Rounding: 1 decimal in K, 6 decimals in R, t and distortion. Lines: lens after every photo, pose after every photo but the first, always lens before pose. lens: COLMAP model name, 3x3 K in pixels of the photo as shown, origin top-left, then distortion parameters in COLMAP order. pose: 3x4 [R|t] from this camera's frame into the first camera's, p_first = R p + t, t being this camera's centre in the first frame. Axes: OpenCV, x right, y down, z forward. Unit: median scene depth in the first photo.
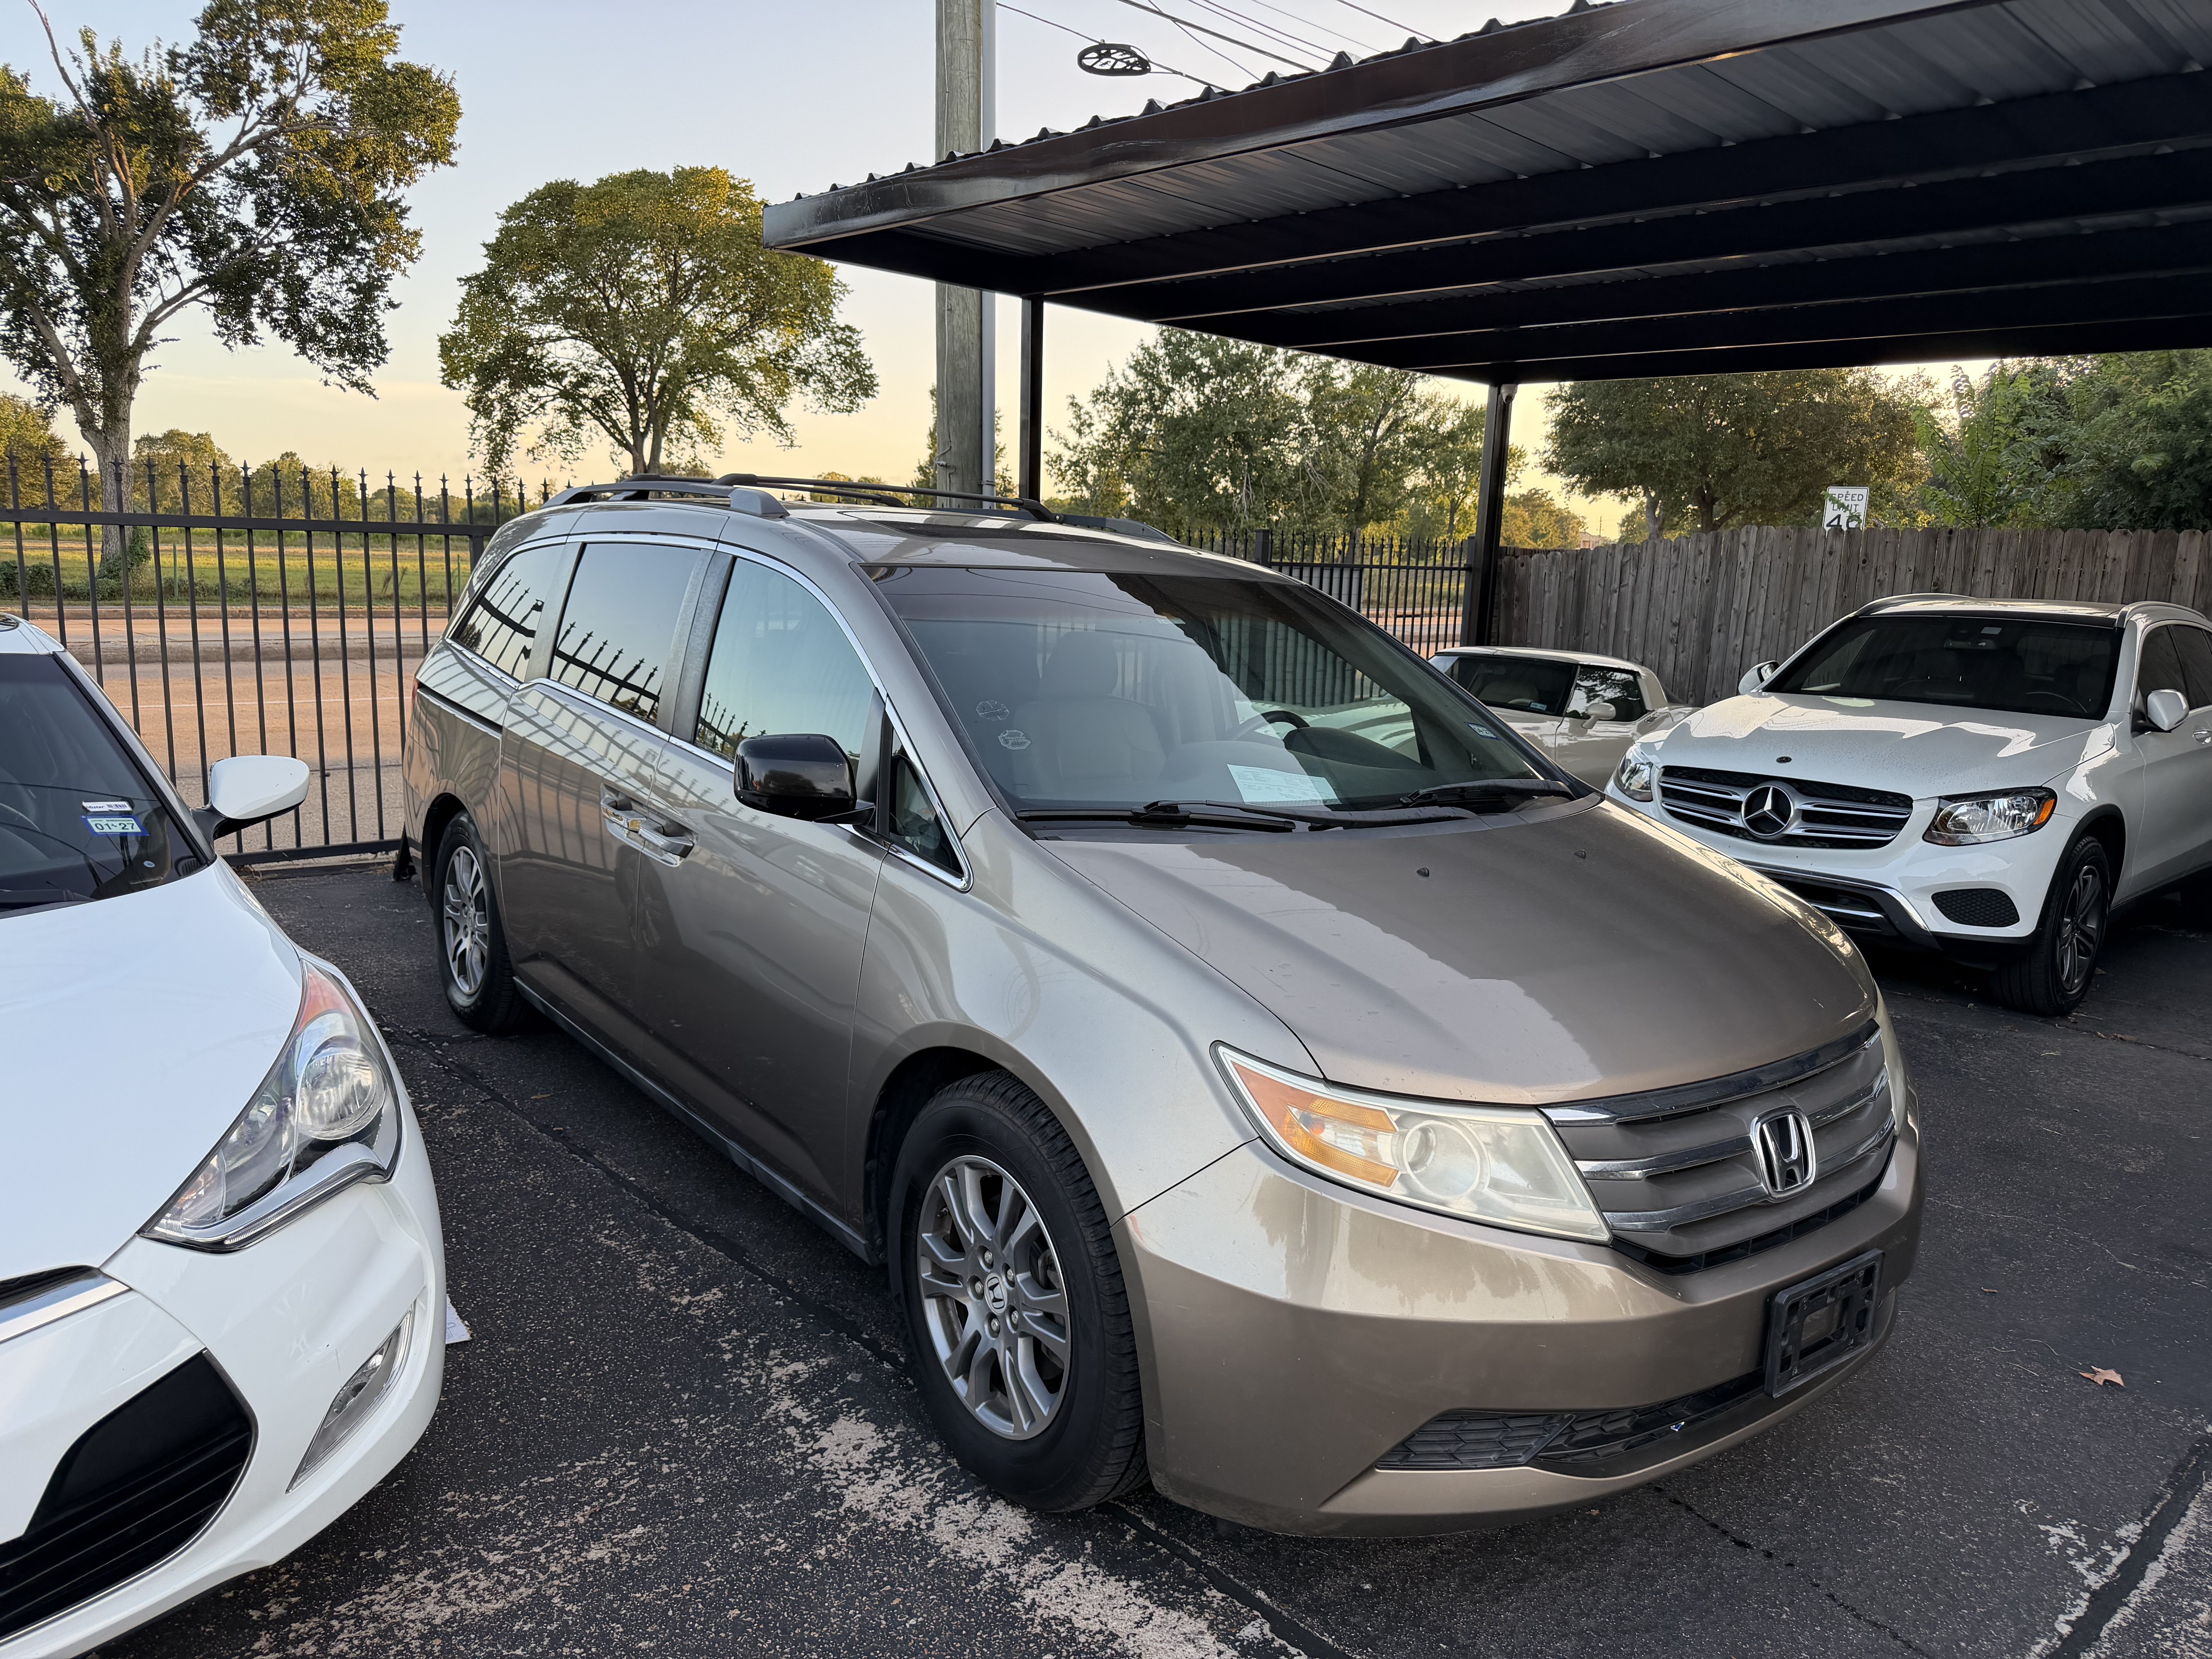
lens RADIAL K [[1556.3, 0, 1124.6], [0, 1556.3, 832.8], [0, 0, 1]] dist [0.011072, -0.020740]
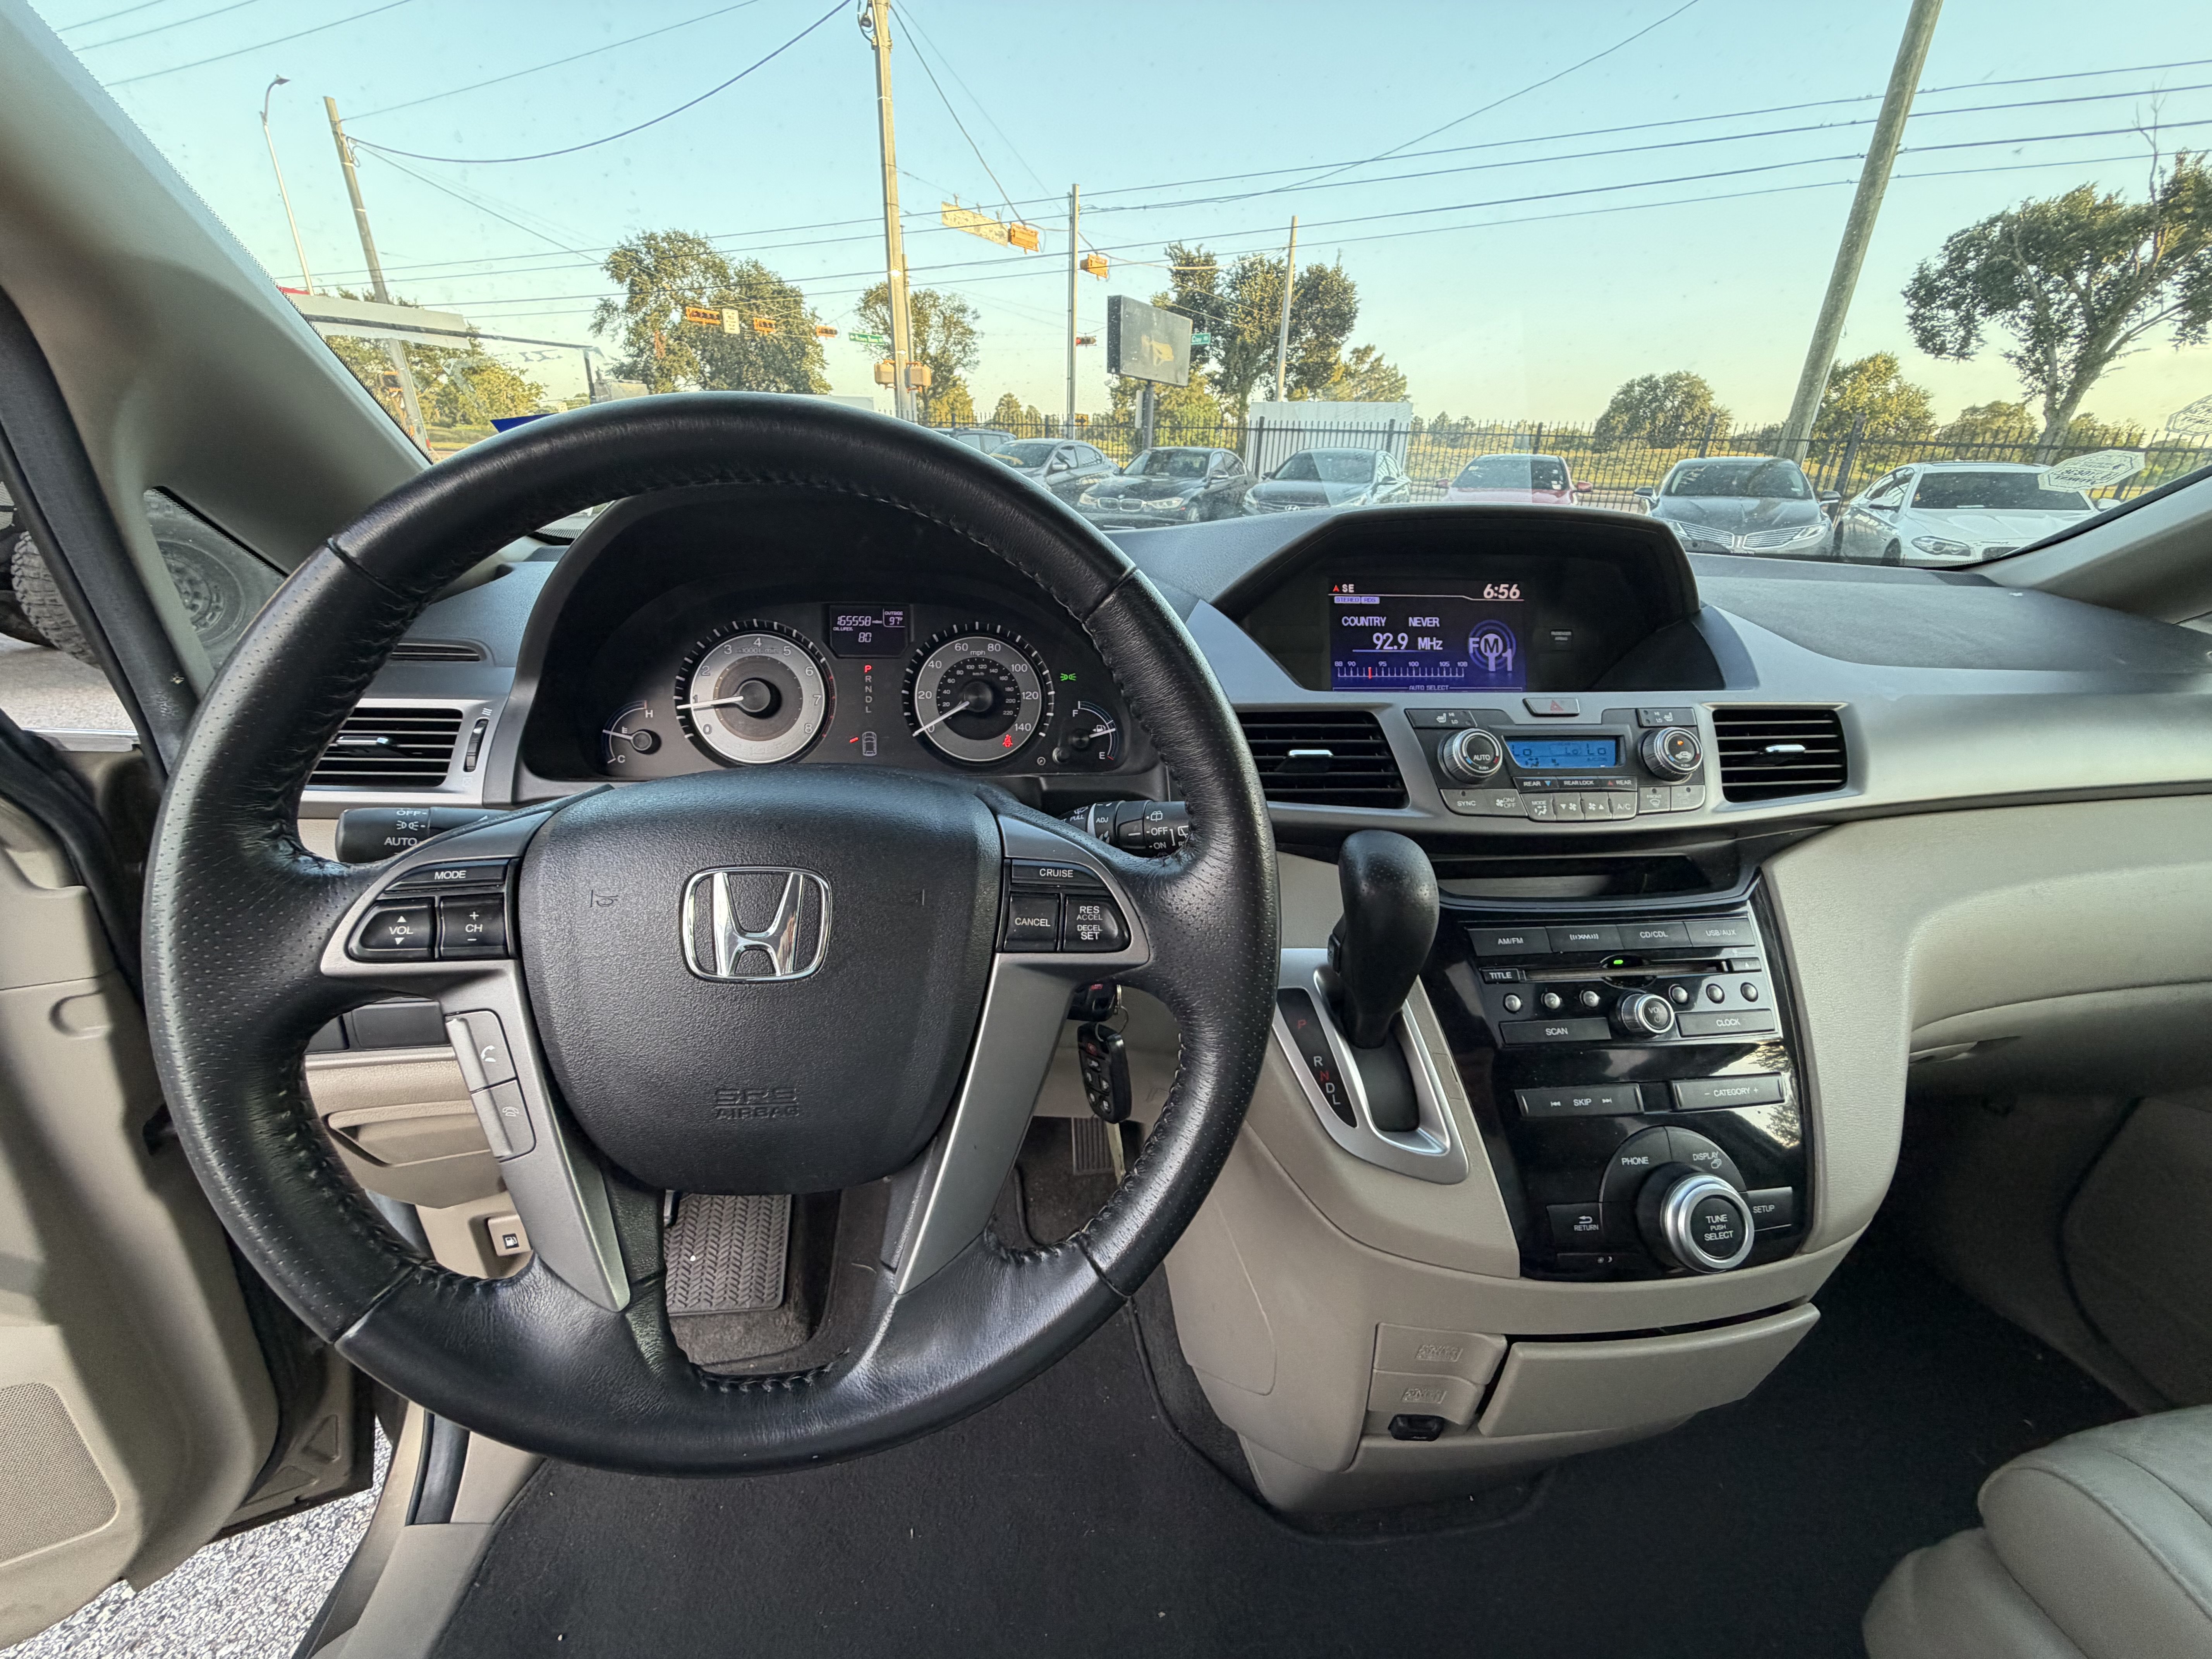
lens RADIAL K [[893.7, 0, 1104.1], [0, 893.7, 825.8], [0, 0, 1]] dist [0.001293, -0.000028]
pose [[0.307277, 0.350627, -0.884670, 0.057934], [-0.183906, 0.934001, 0.306302, 0.056249], [0.933681, 0.068577, 0.351479, -0.264940]]
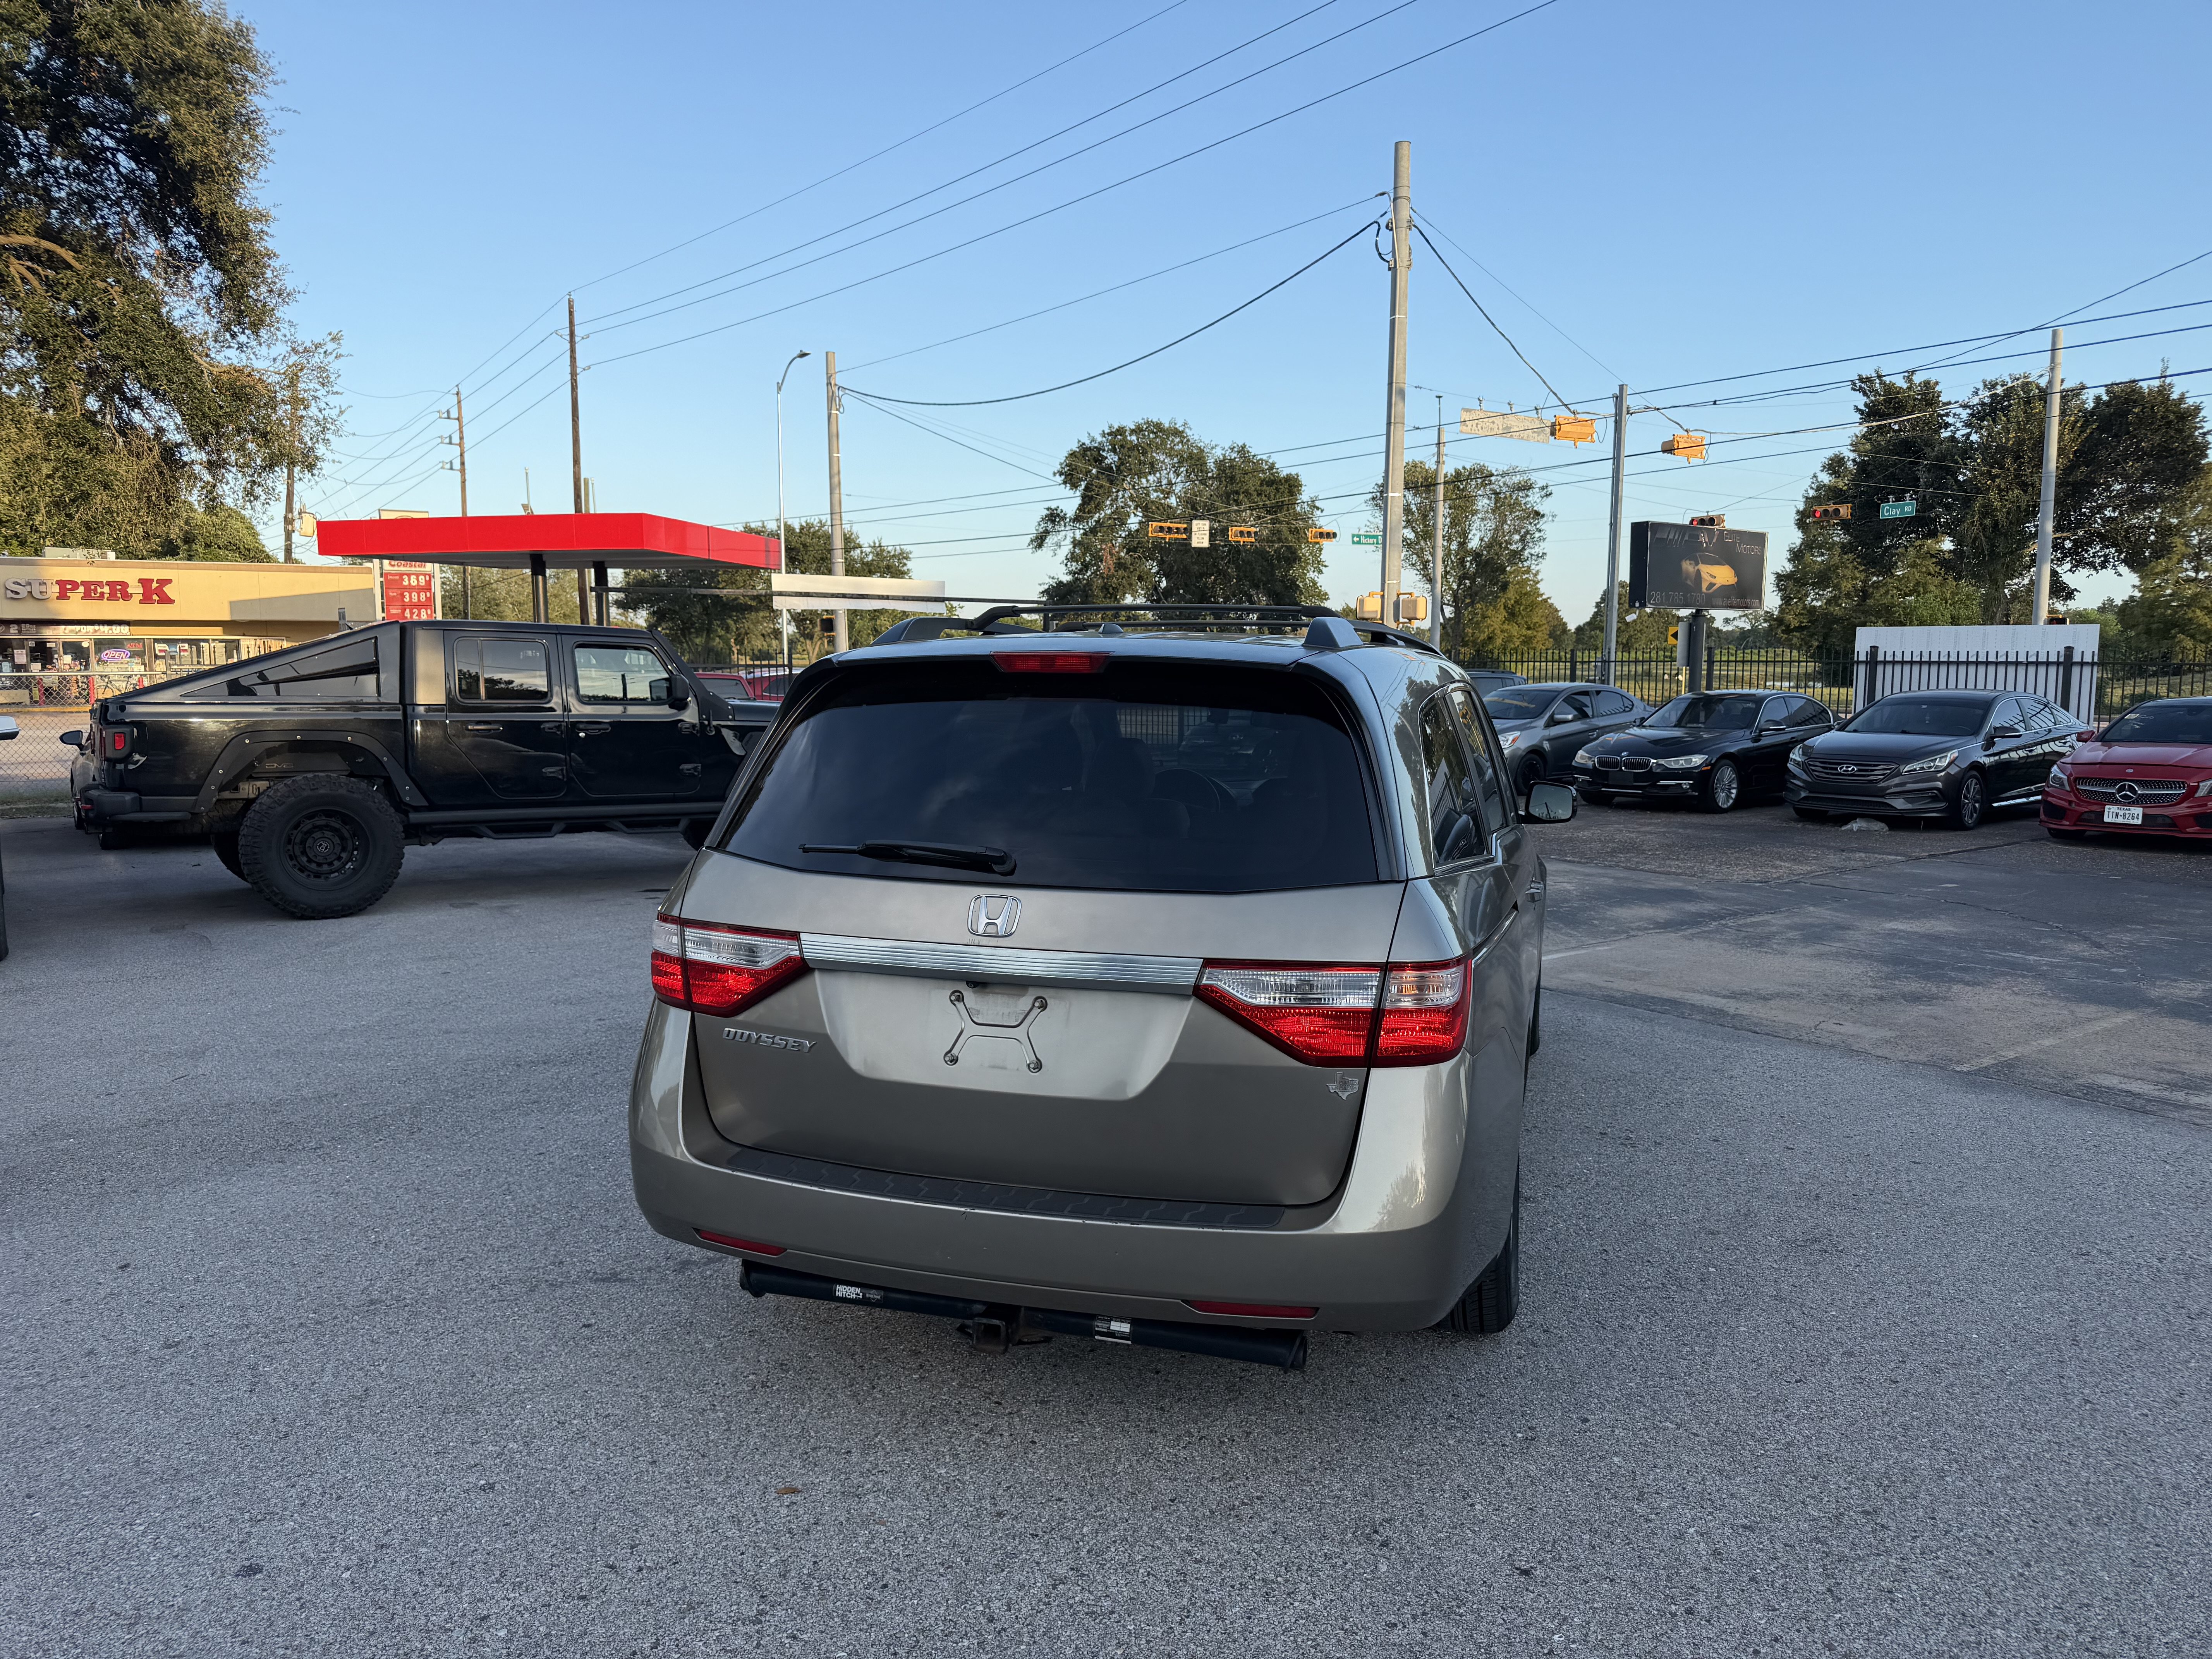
lens RADIAL K [[1540.5, 0, 1096.8], [0, 1540.5, 833.9], [0, 0, 1]] dist [0.084914, -0.112541]
pose [[-0.108817, 0.080874, -0.990767, 0.196263], [-0.178271, 0.978939, 0.099488, 0.048510], [0.977946, 0.187451, -0.092108, -0.258589]]
